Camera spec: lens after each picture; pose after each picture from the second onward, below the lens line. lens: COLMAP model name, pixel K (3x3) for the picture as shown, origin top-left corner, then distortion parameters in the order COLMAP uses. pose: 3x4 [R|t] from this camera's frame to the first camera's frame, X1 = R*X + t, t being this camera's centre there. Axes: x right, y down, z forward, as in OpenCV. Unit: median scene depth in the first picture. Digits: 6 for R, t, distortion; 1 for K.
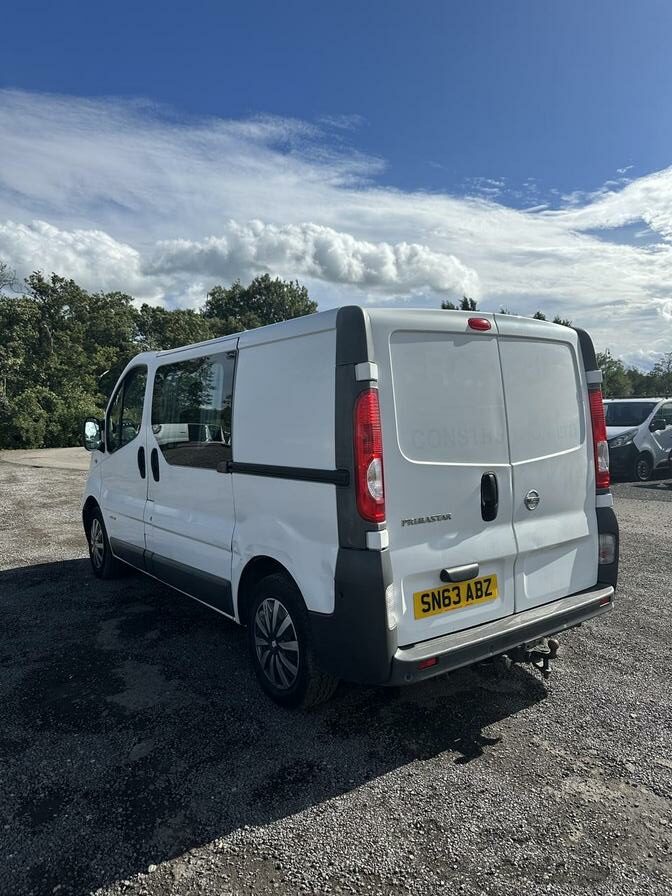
lens RADIAL K [[632.3, 0, 335.4], [0, 632.3, 442.1], [0, 0, 1]] dist [0.026798, -0.029855]
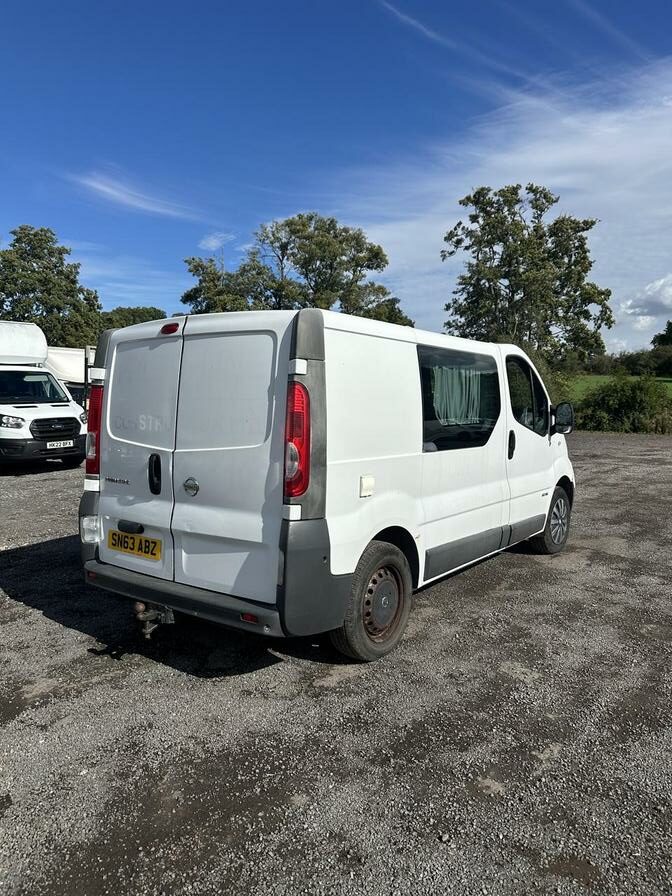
lens RADIAL K [[632.3, 0, 338.3], [0, 632.3, 445.8], [0, 0, 1]] dist [0.026798, -0.029855]
pose [[0.294967, 0.087173, -0.951523, 1.435209], [-0.054562, 0.995741, 0.074310, -0.073068], [0.953948, 0.029998, 0.298467, 0.939359]]
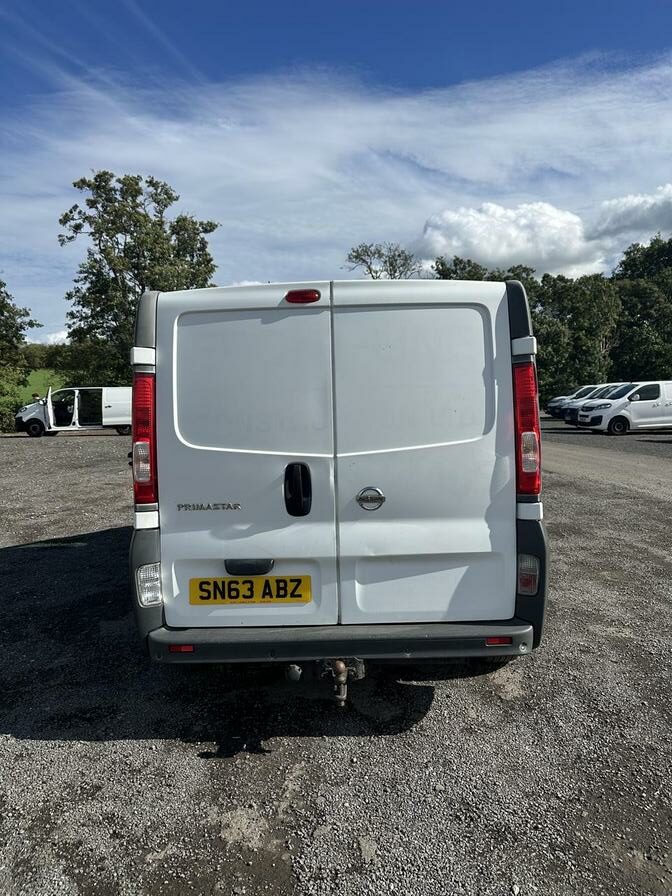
lens RADIAL K [[632.3, 0, 340.3], [0, 632.3, 441.1], [0, 0, 1]] dist [0.026798, -0.029855]
pose [[0.795734, 0.044915, -0.603978, 0.803725], [-0.018682, 0.998592, 0.049647, -0.027338], [0.605358, -0.028222, 0.795453, 0.313356]]
